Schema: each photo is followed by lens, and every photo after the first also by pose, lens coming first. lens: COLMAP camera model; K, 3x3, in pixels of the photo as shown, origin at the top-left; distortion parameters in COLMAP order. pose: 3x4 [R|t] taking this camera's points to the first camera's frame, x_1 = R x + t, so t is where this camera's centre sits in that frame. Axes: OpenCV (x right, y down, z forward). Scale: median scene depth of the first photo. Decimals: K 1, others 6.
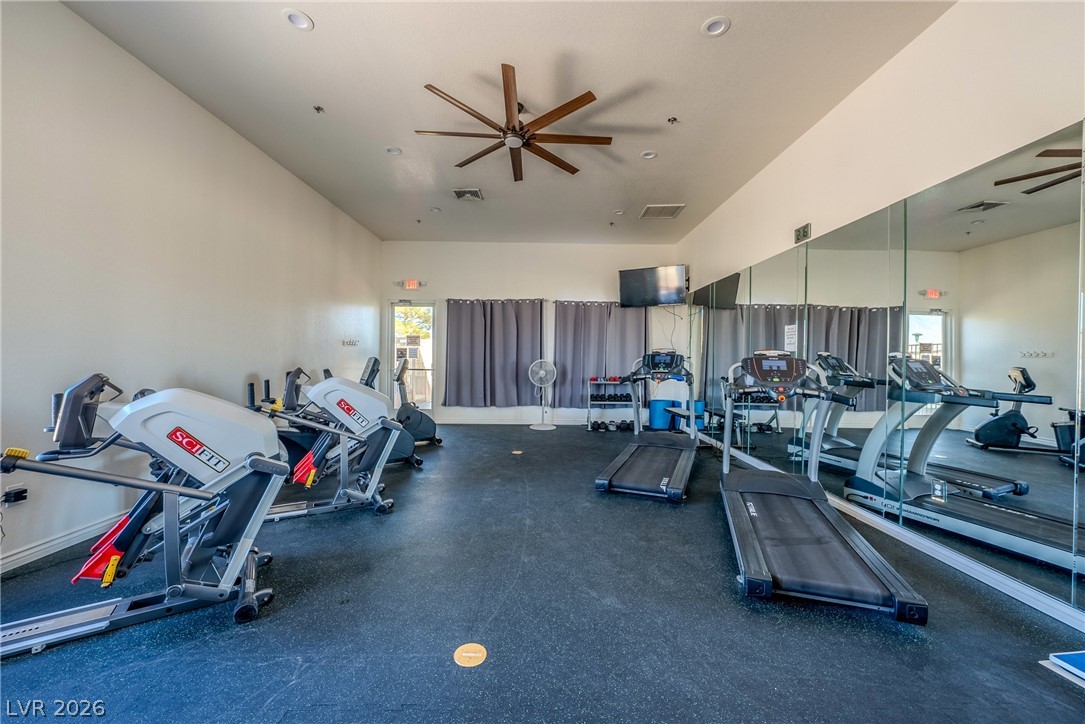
lens RADIAL K [[417.9, 0, 542.5], [0, 417.9, 362.0], [0, 0, 1]] dist [-0.012145, 0.000434]
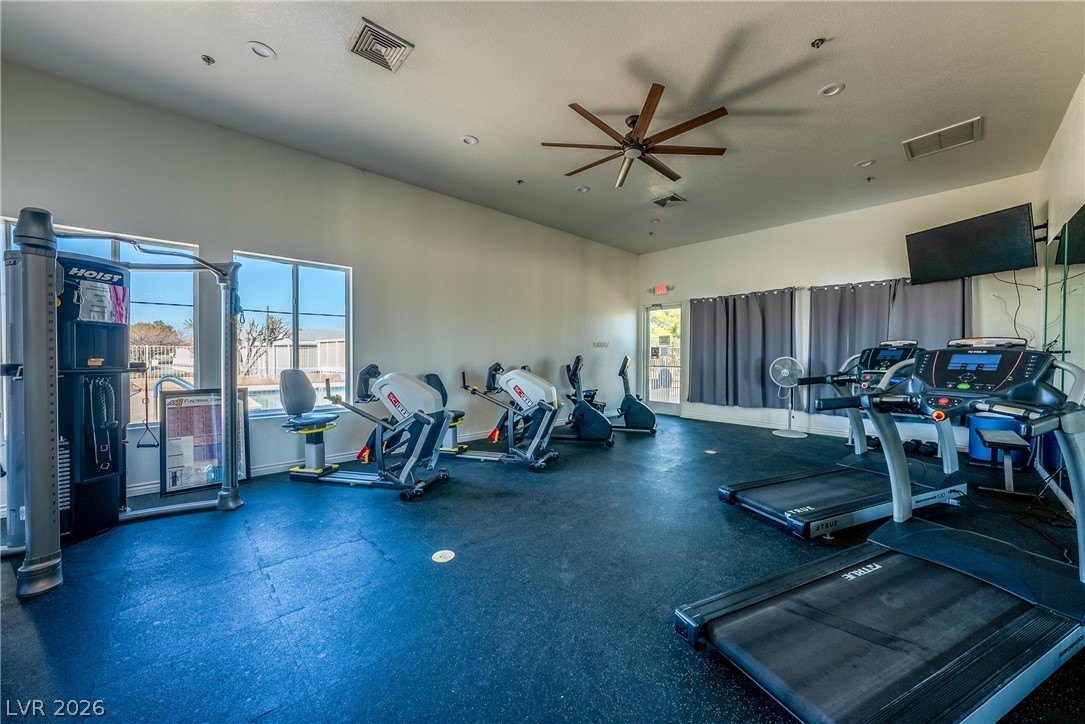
lens RADIAL K [[386.9, 0, 542.5], [0, 386.9, 362.0], [0, 0, 1]] dist [-0.019285, 0.000157]
pose [[0.679683, 0.003957, -0.733496, 0.233607], [-0.000875, 0.999989, 0.004584, 0.002074], [0.733506, -0.002473, 0.679679, 0.073067]]
